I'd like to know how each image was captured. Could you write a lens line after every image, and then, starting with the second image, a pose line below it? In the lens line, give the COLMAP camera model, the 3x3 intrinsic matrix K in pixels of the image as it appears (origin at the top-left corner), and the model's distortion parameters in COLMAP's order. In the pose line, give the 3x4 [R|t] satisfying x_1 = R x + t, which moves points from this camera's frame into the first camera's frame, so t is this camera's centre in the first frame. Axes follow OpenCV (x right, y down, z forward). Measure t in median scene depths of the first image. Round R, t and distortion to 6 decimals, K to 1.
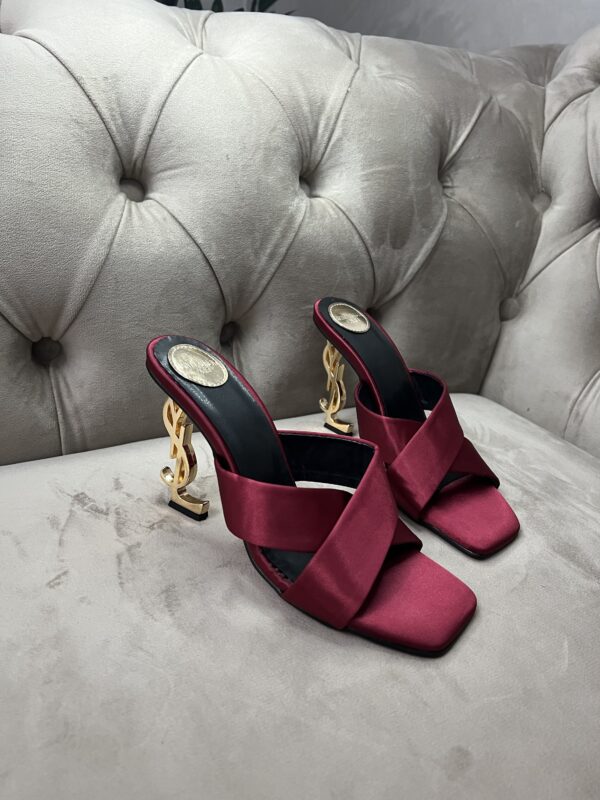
lens RADIAL K [[624.8, 0, 302.3], [0, 624.8, 402.6], [0, 0, 1]] dist [0.017702, -0.038547]
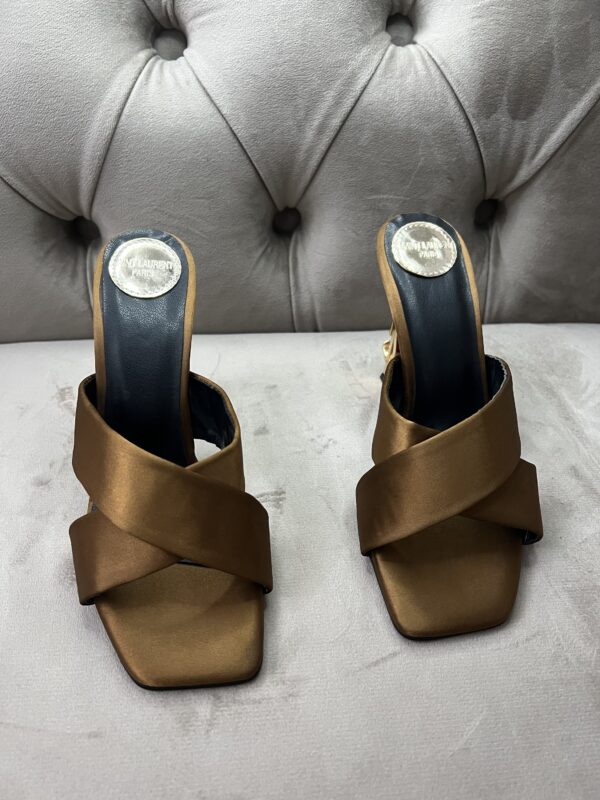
lens RADIAL K [[624.8, 0, 297.4], [0, 624.8, 406.7], [0, 0, 1]] dist [0.017702, -0.038547]
pose [[0.893055, 0.207360, -0.399317, 0.318467], [-0.107196, 0.959974, 0.258762, -0.101583], [0.436991, -0.188284, 0.879538, 0.226738]]
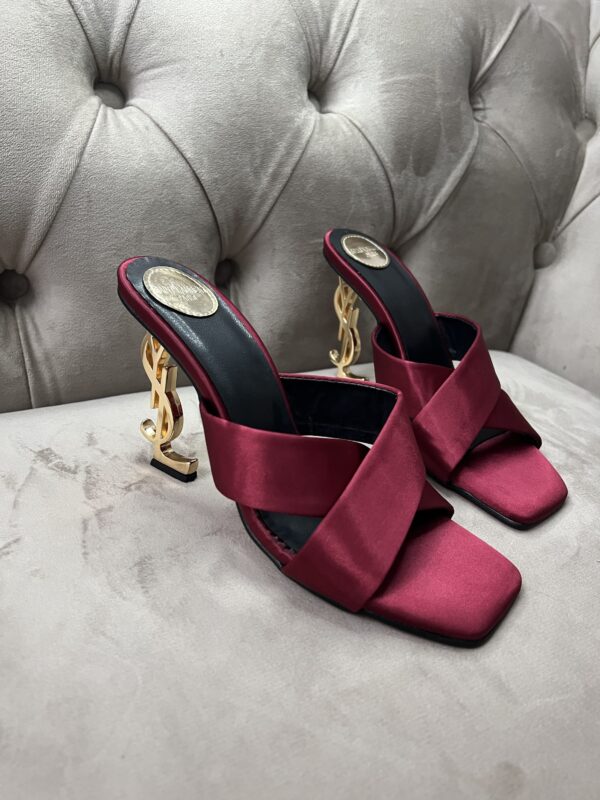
lens RADIAL K [[624.8, 0, 301.5], [0, 624.8, 409.3], [0, 0, 1]] dist [0.017702, -0.038547]
pose [[0.999839, 0.003655, -0.017562, 0.003797], [-0.002915, 0.999114, 0.041981, 0.046017], [0.017700, -0.041923, 0.998964, 0.138700]]
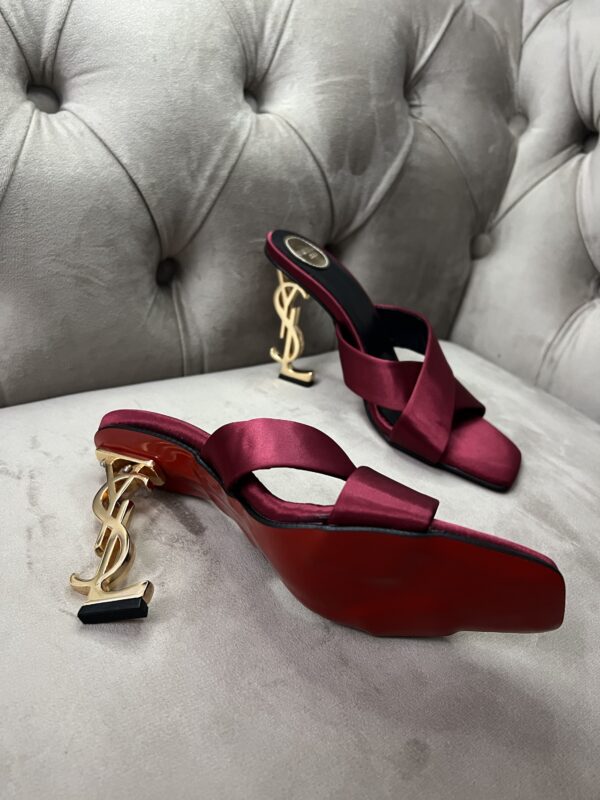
lens RADIAL K [[624.8, 0, 300.2], [0, 624.8, 407.8], [0, 0, 1]] dist [0.017702, -0.038547]
pose [[0.999101, -0.013065, 0.040332, 0.034986], [0.009433, 0.995990, 0.088967, 0.004363], [-0.041333, -0.088506, 0.995218, 0.103459]]
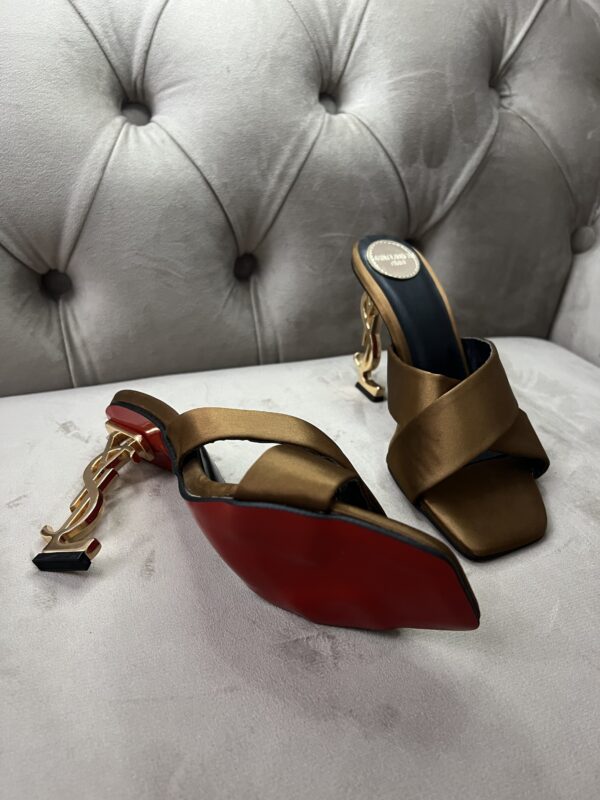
lens RADIAL K [[624.8, 0, 295.7], [0, 624.8, 406.8], [0, 0, 1]] dist [0.017702, -0.038547]
pose [[0.978777, 0.023979, -0.203521, 0.170941], [-0.011554, 0.998008, 0.062020, 0.046249], [0.204603, -0.058352, 0.977104, 0.080401]]
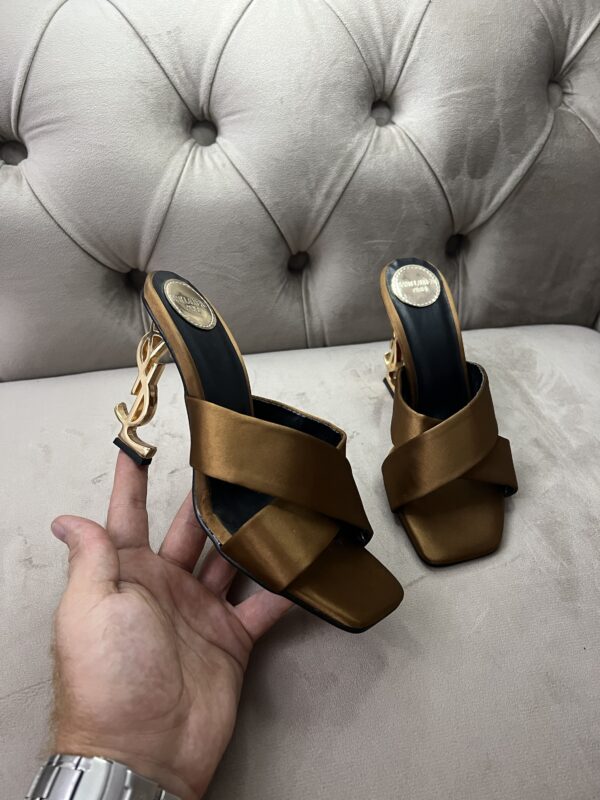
lens RADIAL K [[624.8, 0, 292.3], [0, 624.8, 405.7], [0, 0, 1]] dist [0.017702, -0.038547]
pose [[0.924296, 0.143745, -0.353573, 0.316050], [-0.051082, 0.964625, 0.258631, -0.166925], [0.378242, -0.220991, 0.898942, -0.026344]]
